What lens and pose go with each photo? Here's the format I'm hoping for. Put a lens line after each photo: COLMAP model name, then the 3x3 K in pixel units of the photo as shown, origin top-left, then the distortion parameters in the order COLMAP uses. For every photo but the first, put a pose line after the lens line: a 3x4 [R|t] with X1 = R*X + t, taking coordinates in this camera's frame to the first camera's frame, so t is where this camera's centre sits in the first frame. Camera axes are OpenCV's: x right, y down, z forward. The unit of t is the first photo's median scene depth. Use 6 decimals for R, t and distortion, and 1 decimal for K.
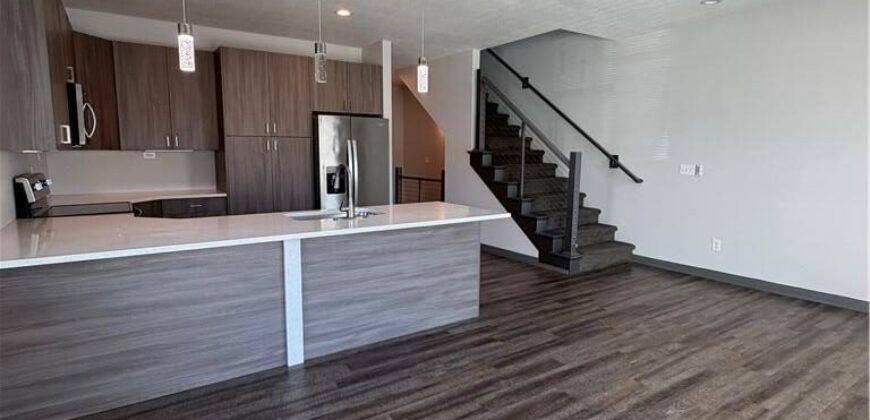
lens RADIAL K [[463.2, 0, 433.6], [0, 463.2, 207.2], [0, 0, 1]] dist [-0.000235, -0.000665]
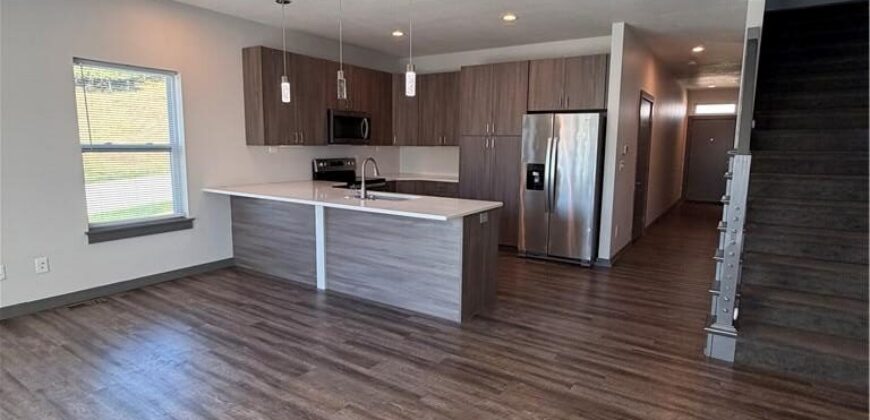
lens RADIAL K [[463.2, 0, 433.6], [0, 463.2, 207.2], [0, 0, 1]] dist [-0.000235, -0.000665]
pose [[0.384161, 0.126751, -0.914524, 1.089698], [-0.122075, 0.988808, 0.085766, -0.088664], [0.915160, 0.078693, 0.395335, 0.657497]]
